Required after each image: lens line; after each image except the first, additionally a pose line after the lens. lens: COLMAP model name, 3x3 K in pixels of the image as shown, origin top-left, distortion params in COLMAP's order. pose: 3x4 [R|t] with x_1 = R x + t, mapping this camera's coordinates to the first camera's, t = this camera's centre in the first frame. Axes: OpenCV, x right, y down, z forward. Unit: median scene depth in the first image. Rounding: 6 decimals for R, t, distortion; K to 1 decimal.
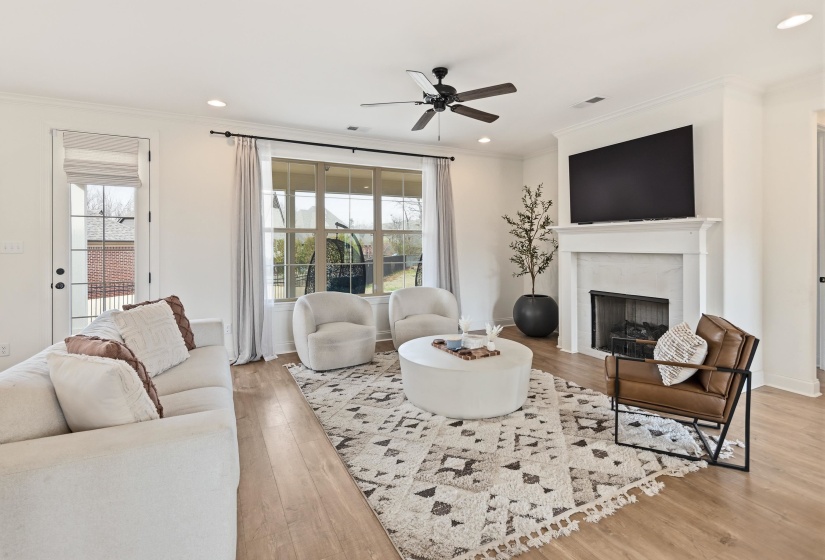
lens RADIAL K [[396.7, 0, 409.5], [0, 396.7, 243.8], [0, 0, 1]] dist [0.001000, -0.002829]
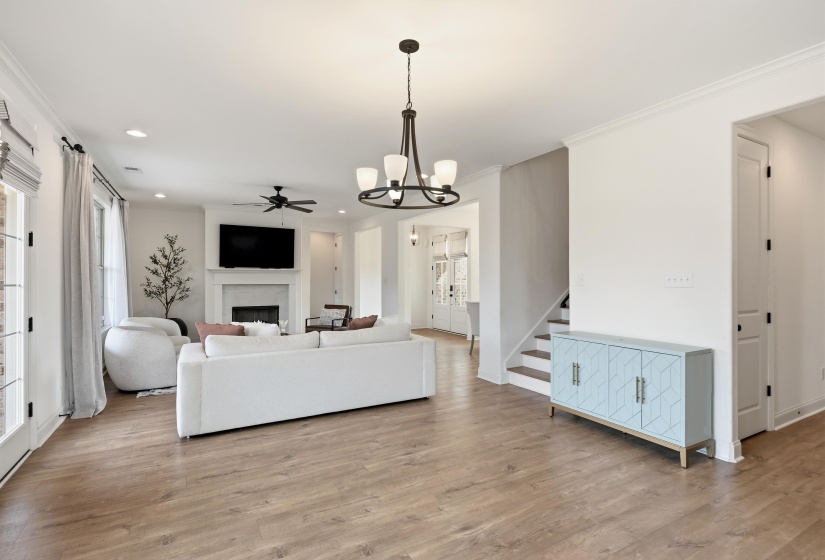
lens RADIAL K [[396.7, 0, 409.0], [0, 396.7, 280.3], [0, 0, 1]] dist [0.001000, -0.002829]
pose [[-0.039071, 0.002820, 0.999232, -1.323160], [-0.003579, 0.999989, -0.002962, 0.005484], [-0.999230, -0.003692, -0.039061, 0.328969]]
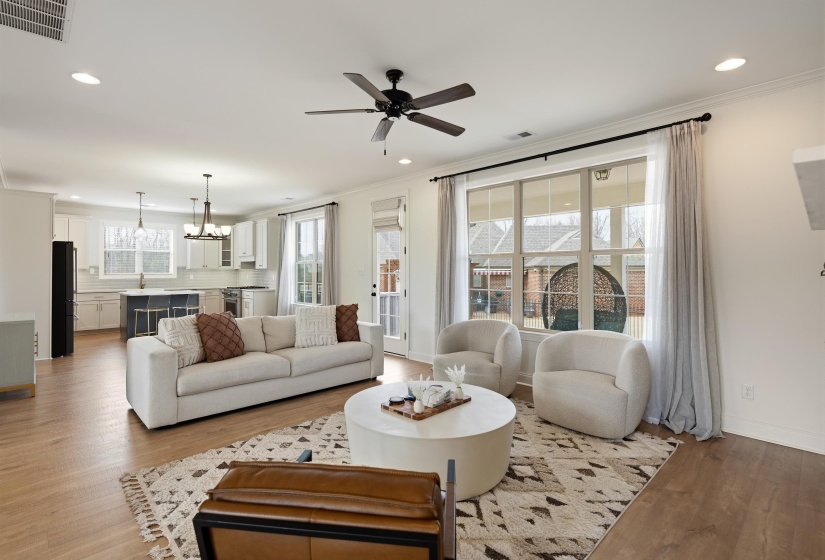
lens RADIAL K [[396.7, 0, 406.6], [0, 396.7, 266.0], [0, 0, 1]] dist [0.001000, -0.002829]
pose [[0.292951, -0.008149, -0.956093, 0.676490], [0.004267, 0.999965, -0.007215, -0.002077], [0.956118, -0.001966, 0.292976, 0.557503]]
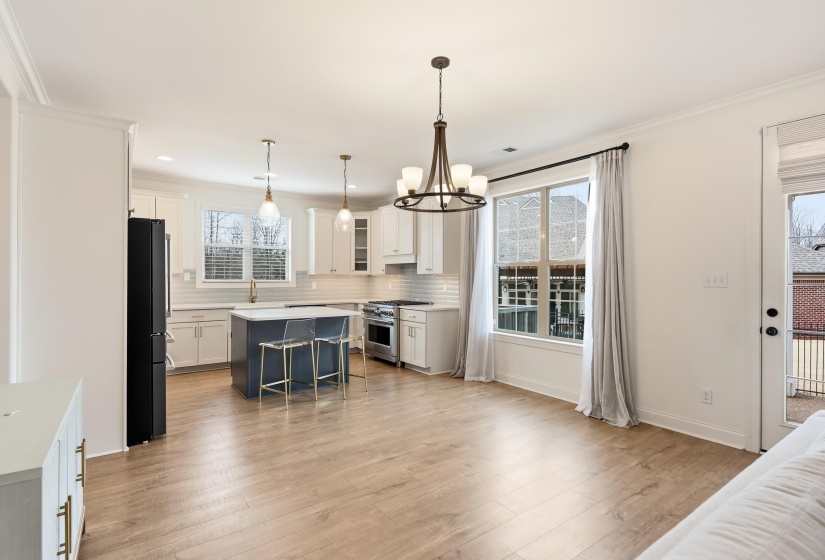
lens RADIAL K [[396.7, 0, 410.1], [0, 396.7, 279.1], [0, 0, 1]] dist [0.001000, -0.002829]
pose [[0.160895, 0.007033, -0.986947, -0.214216], [-0.000343, 0.999975, 0.007070, 0.000767], [0.986972, -0.000799, 0.160893, 0.170200]]
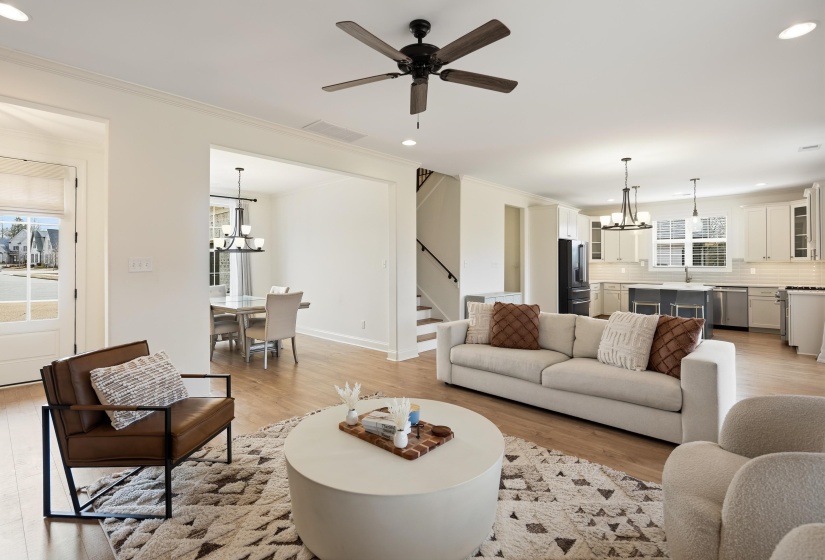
lens RADIAL K [[396.7, 0, 409.8], [0, 396.7, 263.3], [0, 0, 1]] dist [0.001000, -0.002829]
pose [[-0.939270, 0.003106, -0.343165, 0.250726], [0.005218, 0.999973, -0.005231, 0.003671], [0.343139, -0.006704, -0.939261, 1.215938]]
